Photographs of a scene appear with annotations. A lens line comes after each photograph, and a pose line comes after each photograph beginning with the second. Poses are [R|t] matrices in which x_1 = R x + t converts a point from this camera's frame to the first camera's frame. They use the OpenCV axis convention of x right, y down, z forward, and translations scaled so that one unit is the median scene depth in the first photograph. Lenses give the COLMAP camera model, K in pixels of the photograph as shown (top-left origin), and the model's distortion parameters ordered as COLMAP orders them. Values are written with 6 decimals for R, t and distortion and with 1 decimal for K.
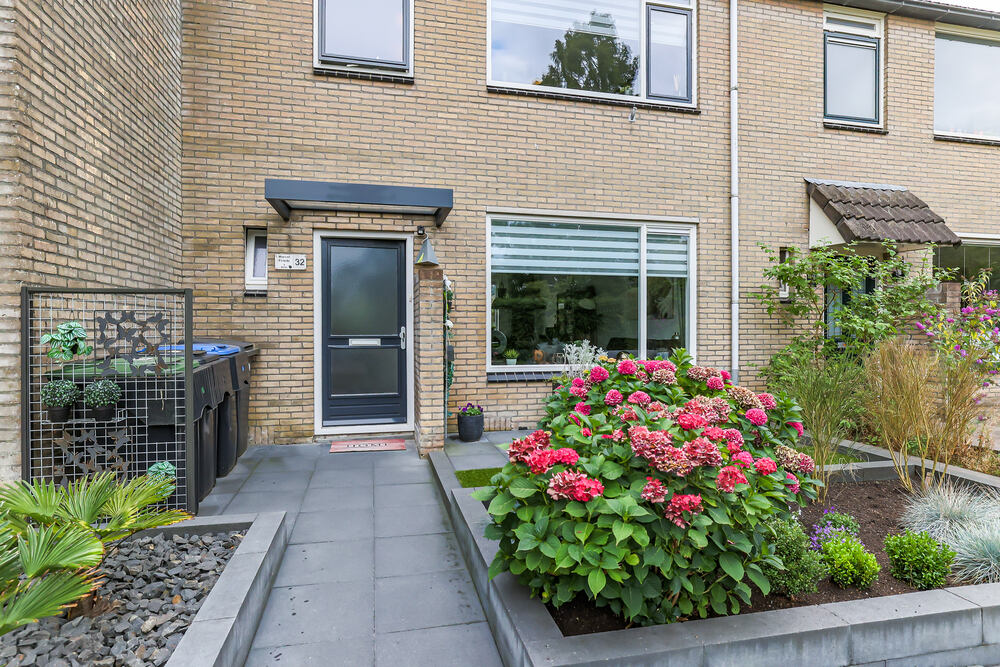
lens RADIAL K [[520.6, 0, 500.0], [0, 520.6, 333.5], [0, 0, 1]] dist [-0.039078, 0.025578]
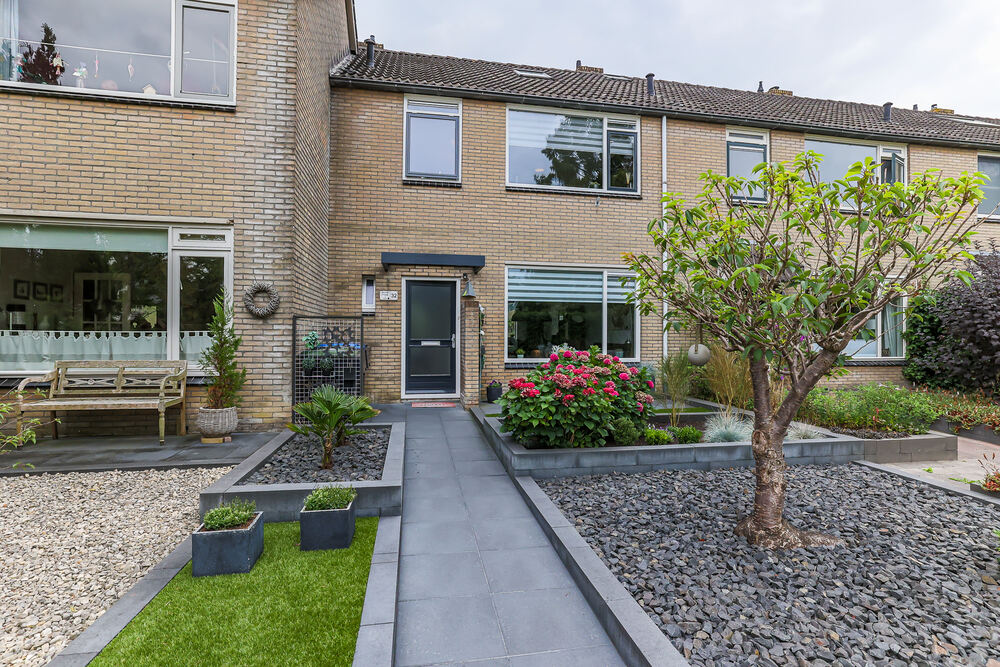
lens RADIAL K [[466.3, 0, 500.0], [0, 466.3, 333.5], [0, 0, 1]] dist [-0.040220, -0.000064]
pose [[0.998724, 0.005650, -0.050183, 0.034379], [-0.006381, 0.999876, -0.014424, 0.005293], [0.050095, 0.014726, 0.998636, -0.480855]]
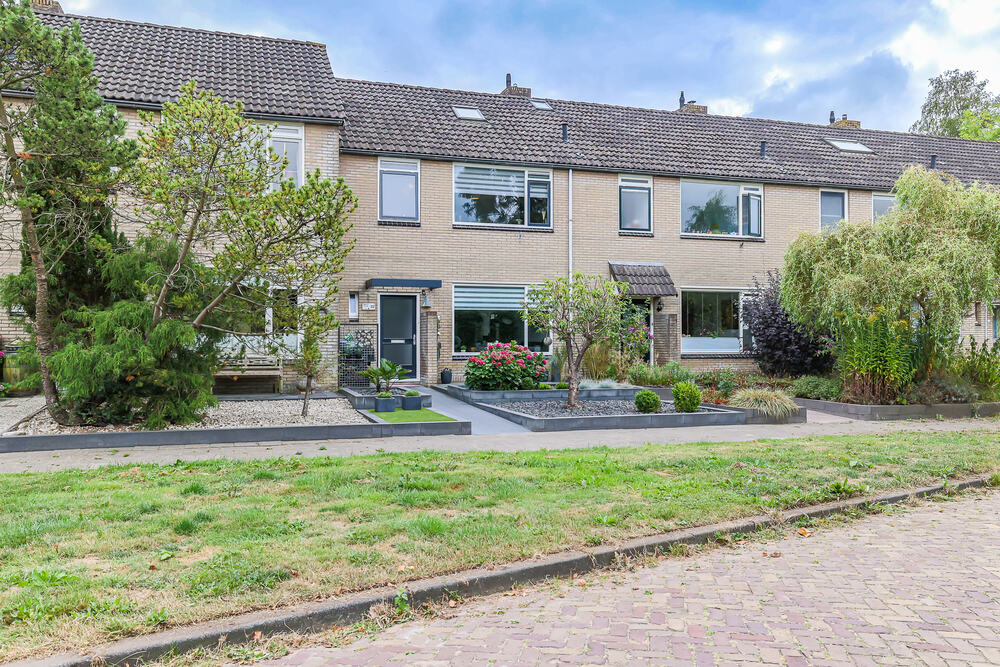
lens RADIAL K [[770.3, 0, 500.0], [0, 770.3, 333.5], [0, 0, 1]] dist [0.000585, 0.000089]
pose [[0.995457, 0.001497, 0.095204, -0.142598], [0.000071, 0.999865, -0.016459, 0.037765], [-0.095216, 0.016391, 0.995322, -2.386032]]
